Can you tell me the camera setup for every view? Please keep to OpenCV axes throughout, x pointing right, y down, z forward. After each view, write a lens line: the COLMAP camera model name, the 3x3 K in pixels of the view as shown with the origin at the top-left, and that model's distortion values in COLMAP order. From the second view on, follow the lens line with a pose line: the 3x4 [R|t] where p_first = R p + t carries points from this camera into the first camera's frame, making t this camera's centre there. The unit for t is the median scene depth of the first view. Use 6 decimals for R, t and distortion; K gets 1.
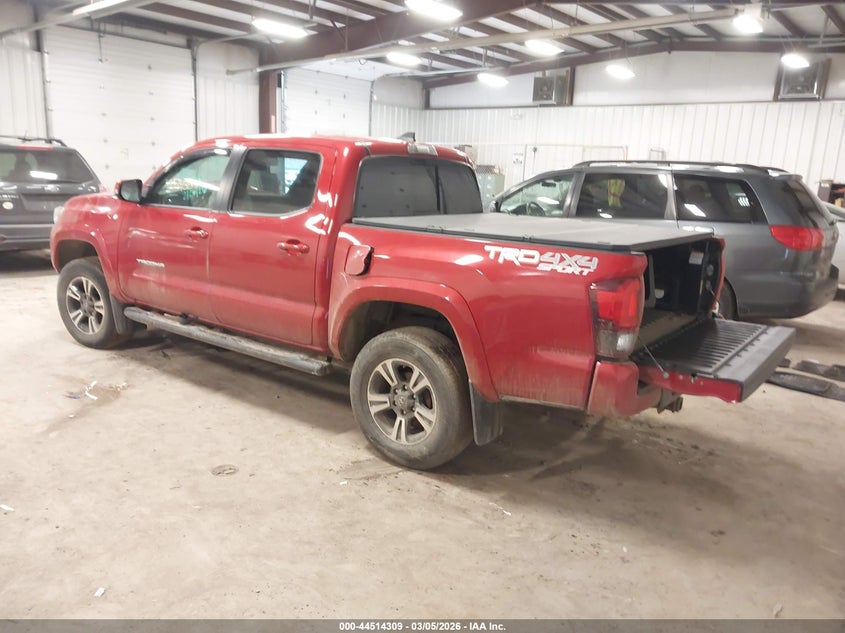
lens RADIAL K [[661.9, 0, 416.9], [0, 661.9, 318.9], [0, 0, 1]] dist [-0.011350, -0.009964]
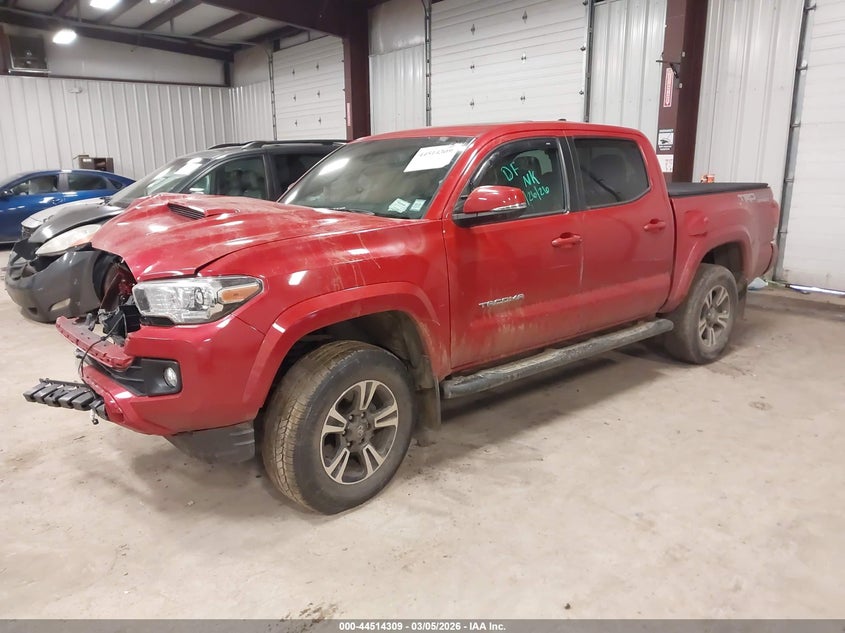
lens RADIAL K [[661.9, 0, 417.1], [0, 661.9, 314.6], [0, 0, 1]] dist [-0.011350, -0.009964]
pose [[0.239045, -0.273409, 0.931721, -1.332496], [0.242053, 0.946027, 0.215505, -0.299538], [-0.940355, 0.174010, 0.292323, 1.060512]]
